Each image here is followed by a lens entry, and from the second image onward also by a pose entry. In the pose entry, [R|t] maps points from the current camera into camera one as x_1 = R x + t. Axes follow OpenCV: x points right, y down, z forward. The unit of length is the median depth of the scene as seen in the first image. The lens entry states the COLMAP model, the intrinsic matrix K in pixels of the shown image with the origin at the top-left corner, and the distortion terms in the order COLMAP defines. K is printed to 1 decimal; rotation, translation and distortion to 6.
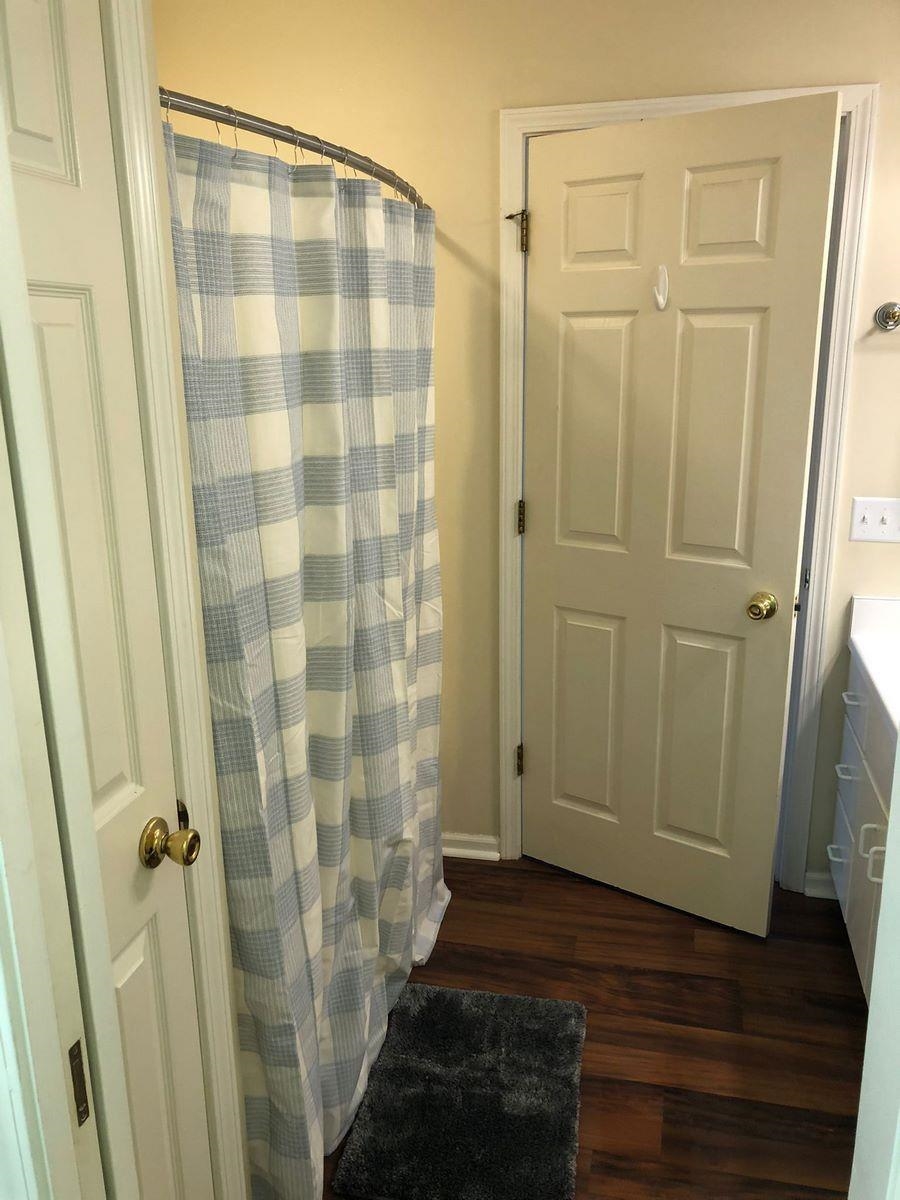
lens RADIAL K [[969.9, 0, 450.0], [0, 969.9, 600.0], [0, 0, 1]] dist [0.039633, -0.033242]
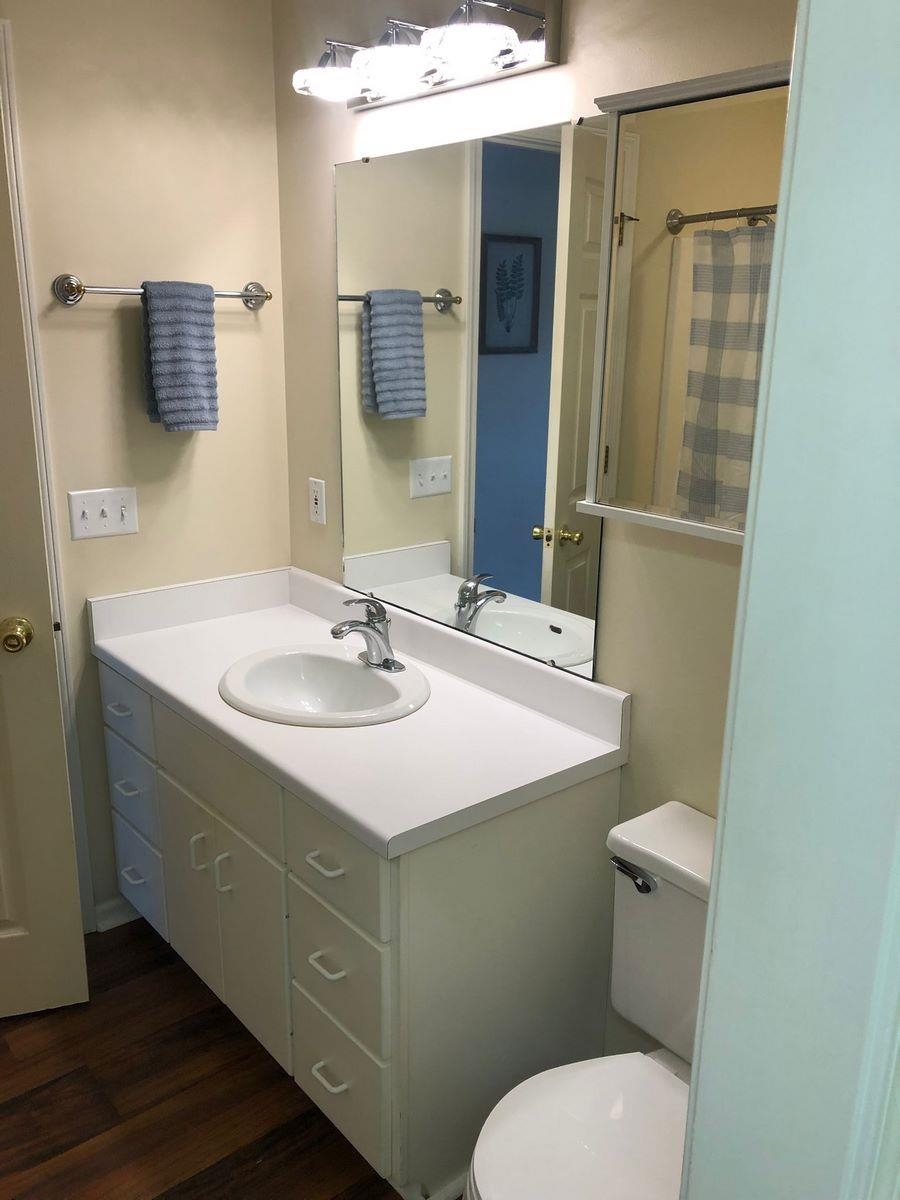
lens RADIAL K [[969.9, 0, 450.0], [0, 969.9, 600.0], [0, 0, 1]] dist [0.039633, -0.033242]
pose [[0.586229, -0.196928, 0.785847, -0.106405], [0.178417, 0.977574, 0.111877, -0.045903], [-0.790255, 0.074623, 0.608217, 0.183322]]
